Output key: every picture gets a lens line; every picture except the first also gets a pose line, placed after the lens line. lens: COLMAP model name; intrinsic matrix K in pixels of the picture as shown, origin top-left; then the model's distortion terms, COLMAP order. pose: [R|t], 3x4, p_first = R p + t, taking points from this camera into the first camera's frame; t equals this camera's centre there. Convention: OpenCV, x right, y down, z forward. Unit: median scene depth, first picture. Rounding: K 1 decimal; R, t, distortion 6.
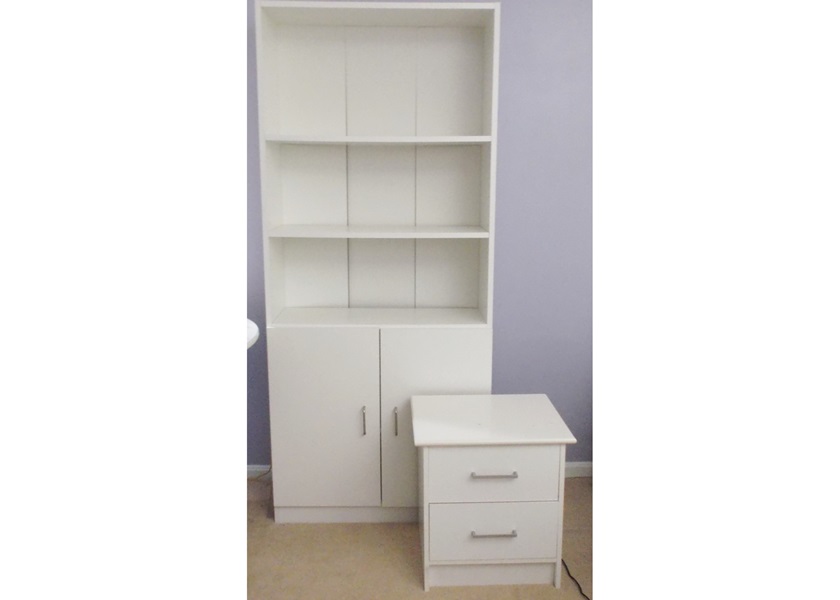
lens RADIAL K [[717.7, 0, 419.4], [0, 717.7, 300.6], [0, 0, 1]] dist [-0.007147, -0.004151]
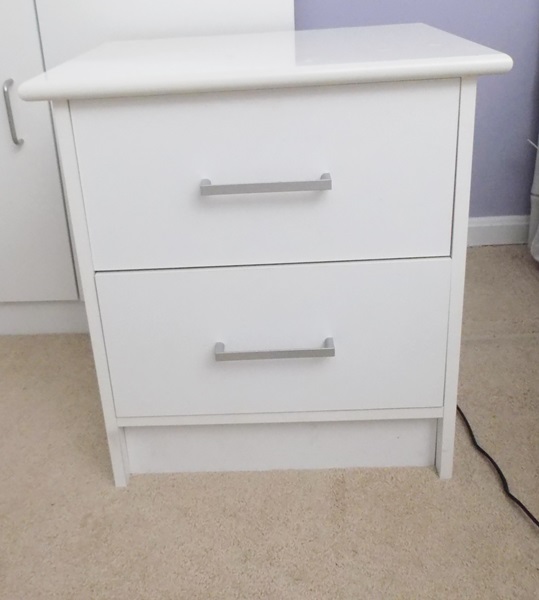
lens RADIAL K [[754.6, 0, 269.7], [0, 754.6, 299.9], [0, 0, 1]] dist [-0.087175, 0.000000]
pose [[0.998107, -0.021918, -0.057457, 0.122084], [0.034919, 0.971088, 0.236152, 0.205024], [0.050620, -0.237712, 0.970016, 0.616935]]
